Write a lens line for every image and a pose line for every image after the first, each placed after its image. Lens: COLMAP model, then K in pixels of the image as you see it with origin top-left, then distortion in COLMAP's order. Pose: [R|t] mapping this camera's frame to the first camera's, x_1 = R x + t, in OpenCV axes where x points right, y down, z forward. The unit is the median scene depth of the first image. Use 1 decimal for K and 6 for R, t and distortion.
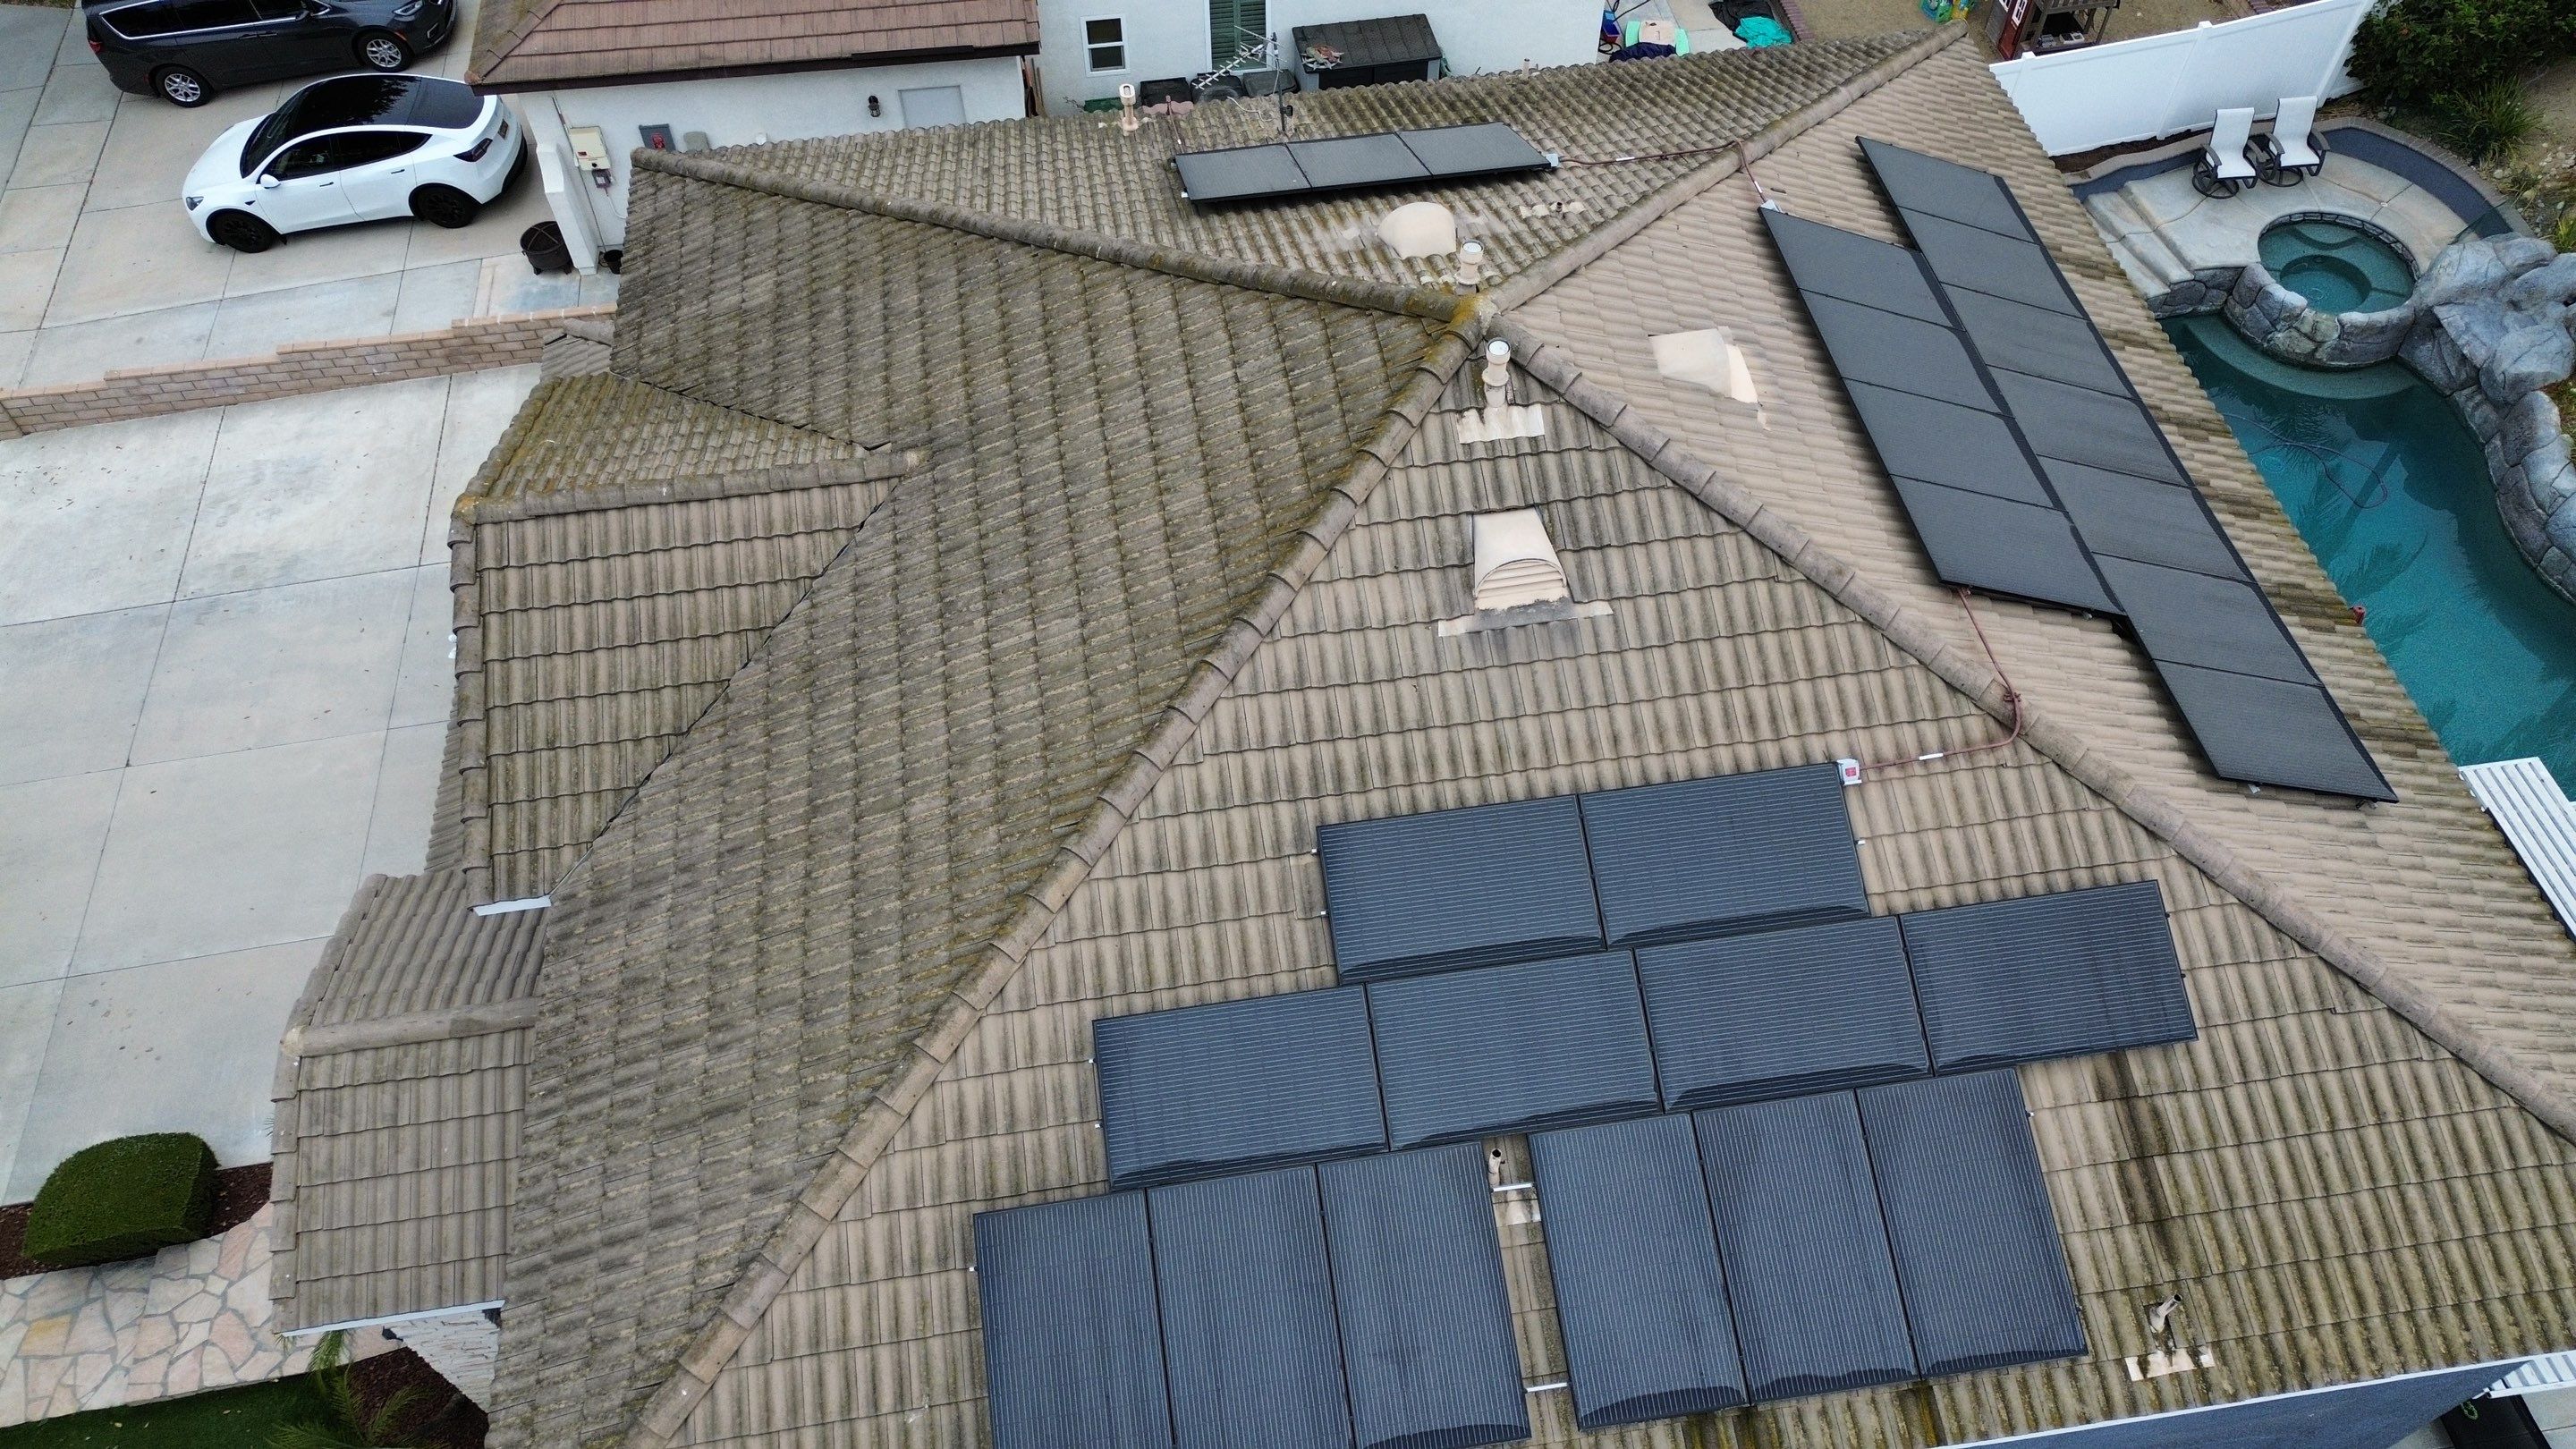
lens RADIAL K [[1823.5, 0, 1281.4], [0, 1823.5, 710.8], [0, 0, 1]] dist [0.062415, -0.047004]
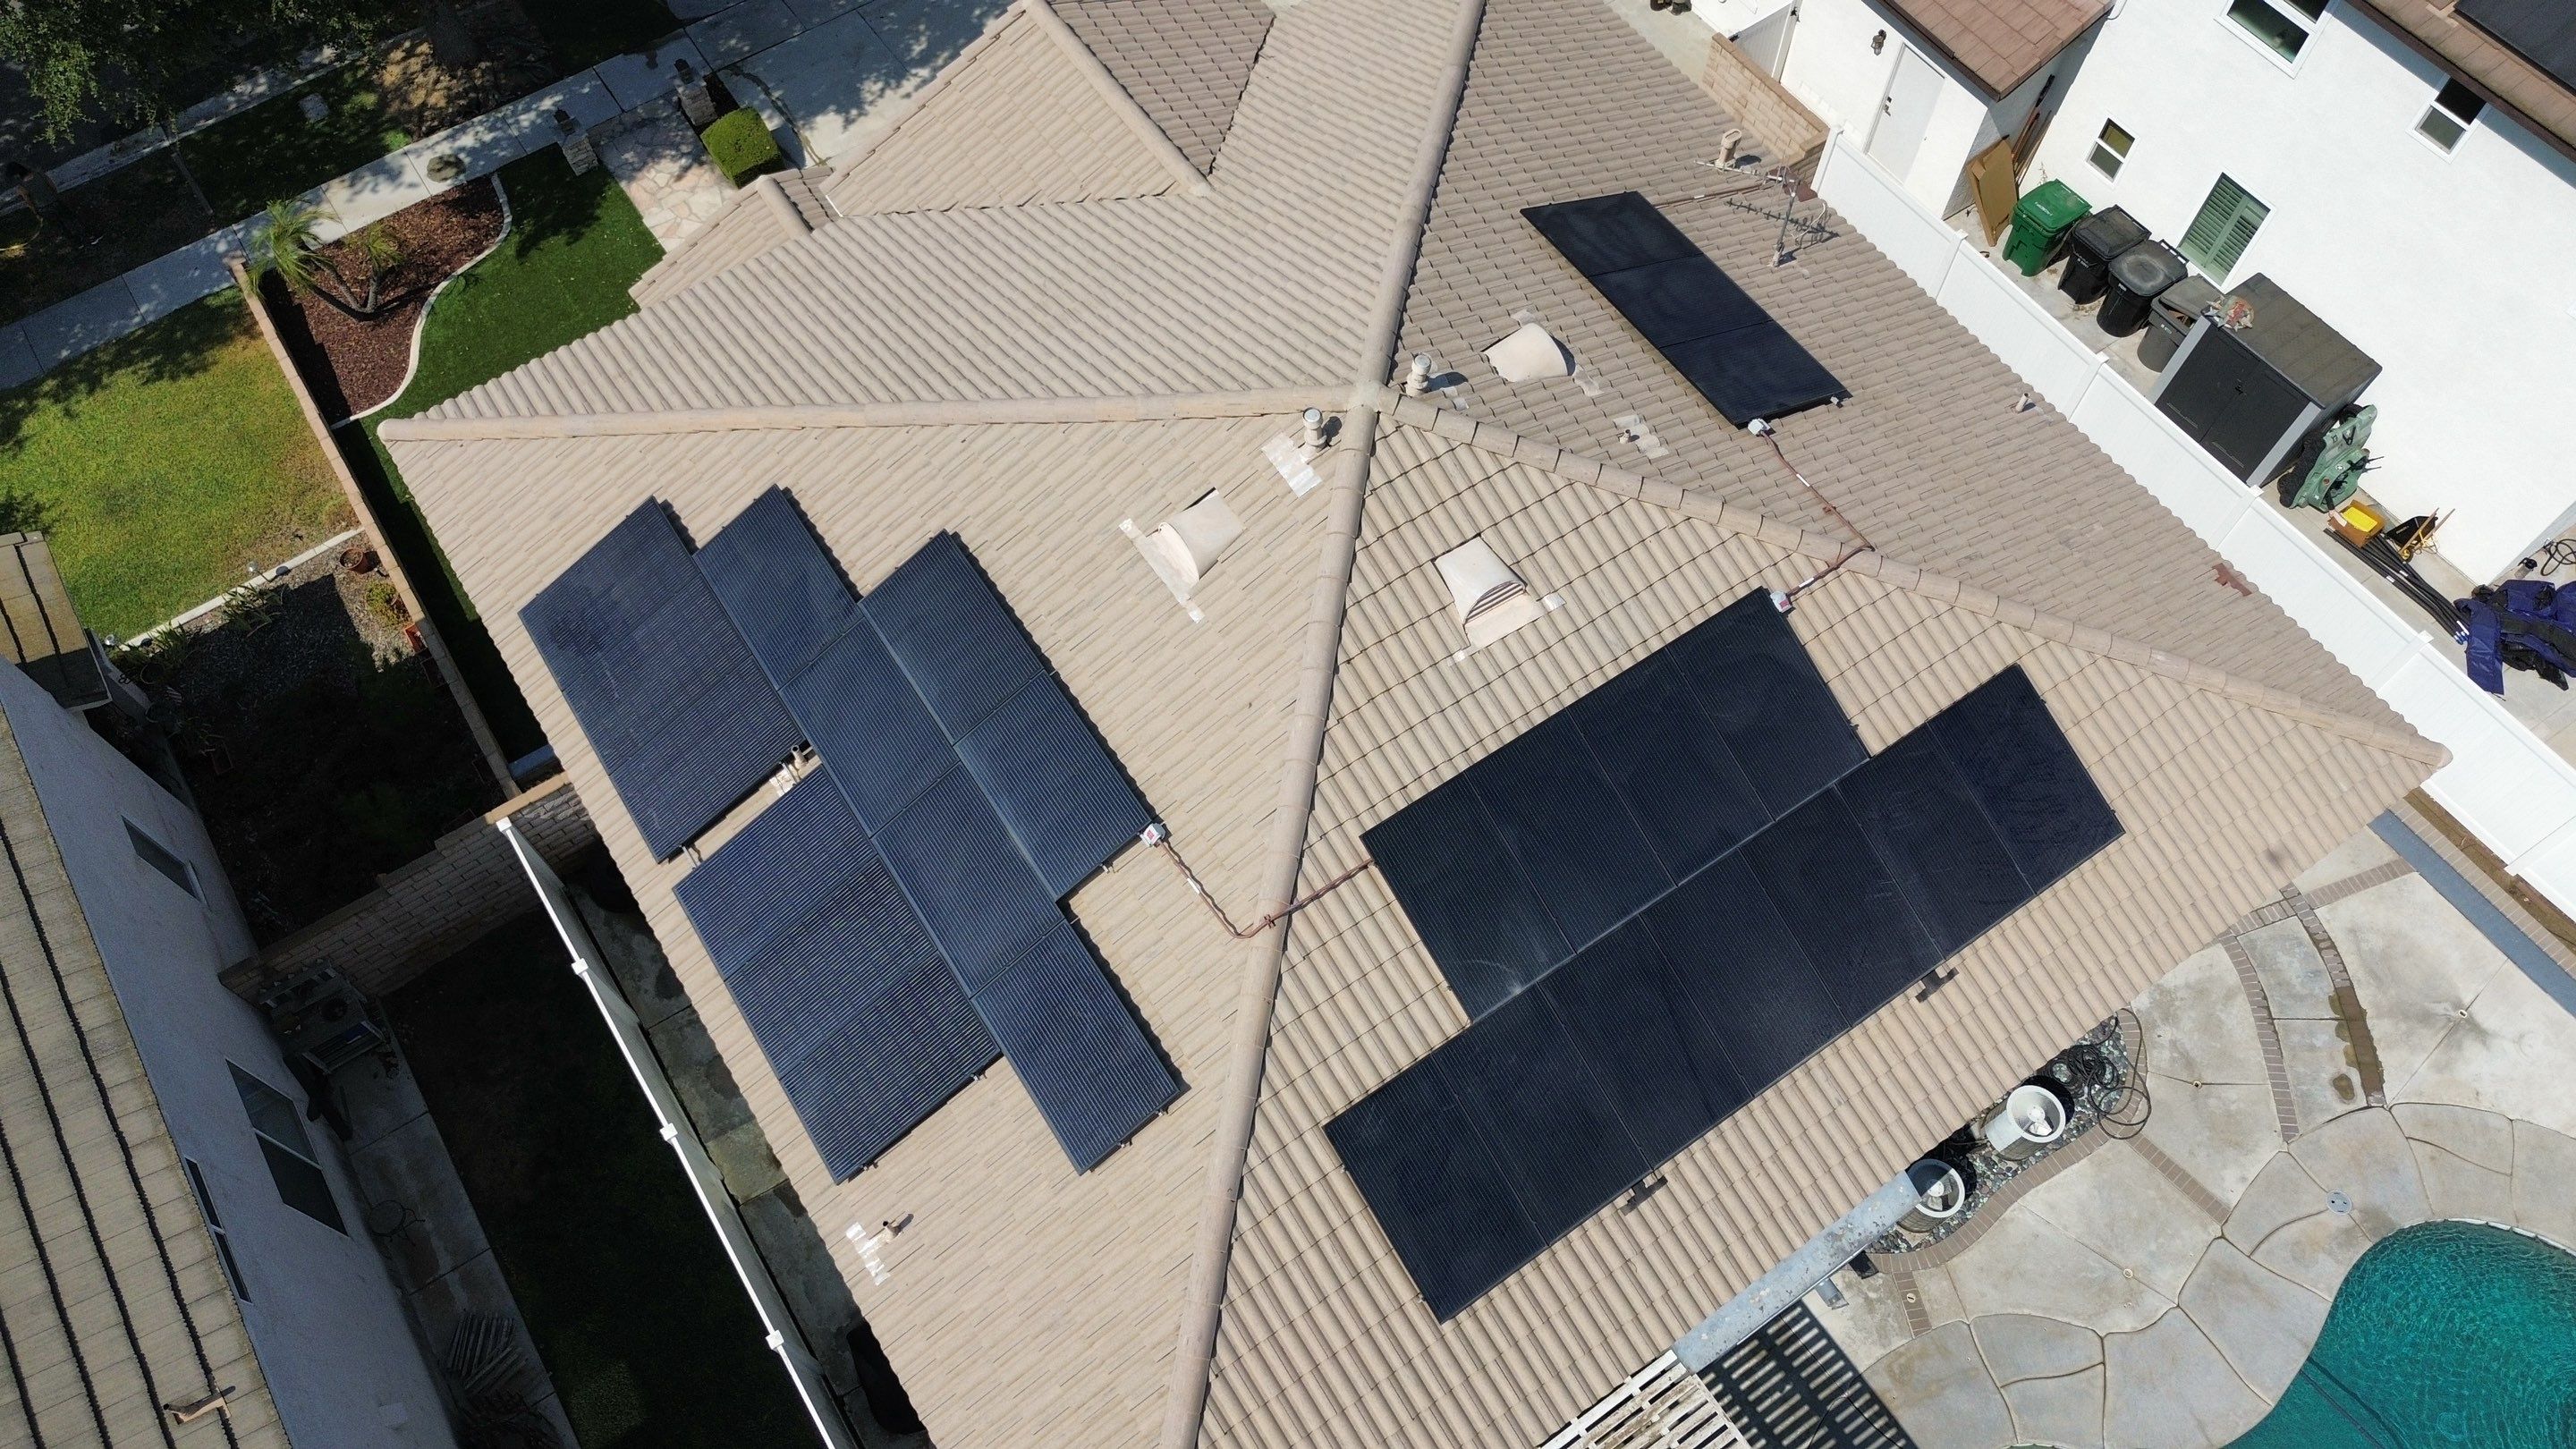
lens RADIAL K [[1823.5, 0, 1293.7], [0, 1823.5, 710.2], [0, 0, 1]] dist [0.062415, -0.047004]
pose [[0.433470, 0.791390, -0.431052, 0.784192], [-0.715663, 0.592995, 0.369030, -0.516485], [0.547659, 0.148525, 0.823414, 0.034916]]
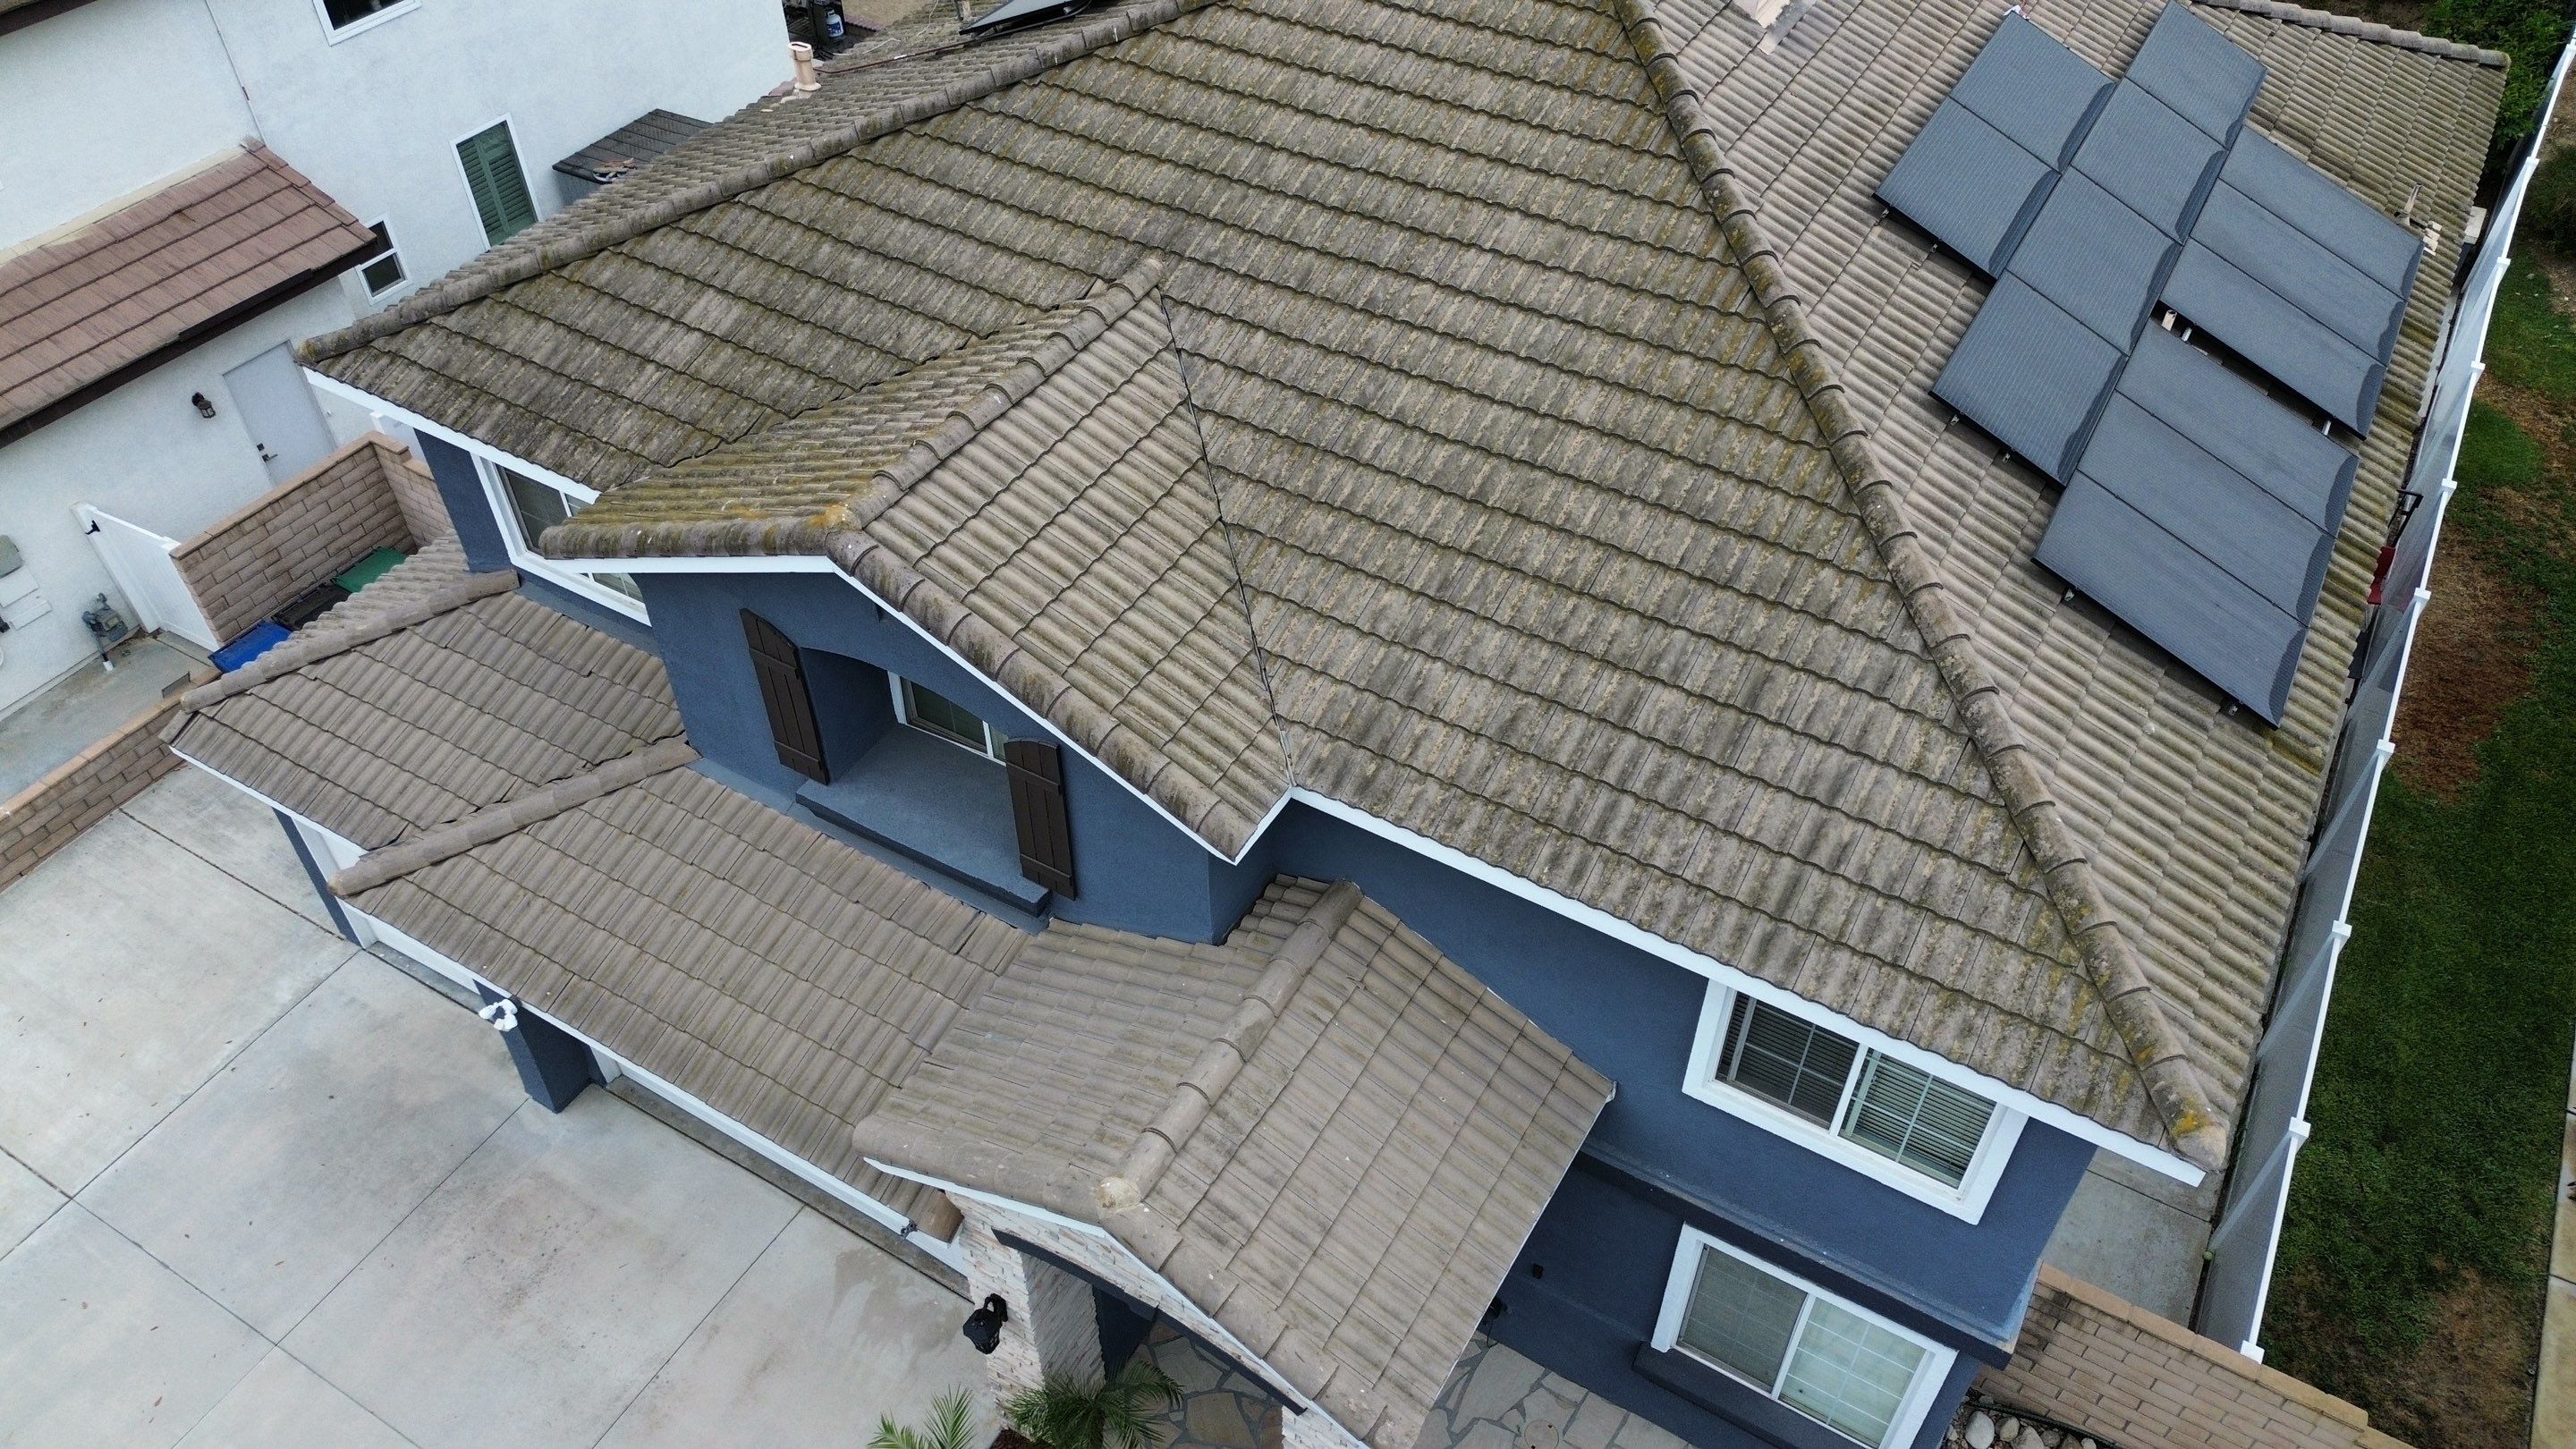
lens RADIAL K [[1823.5, 0, 1286.8], [0, 1823.5, 716.7], [0, 0, 1]] dist [0.062415, -0.047004]
pose [[0.629784, -0.531989, 0.566003, -0.920768], [0.614212, 0.787124, 0.056396, 0.031596], [-0.475516, 0.312128, 0.822472, 0.348750]]
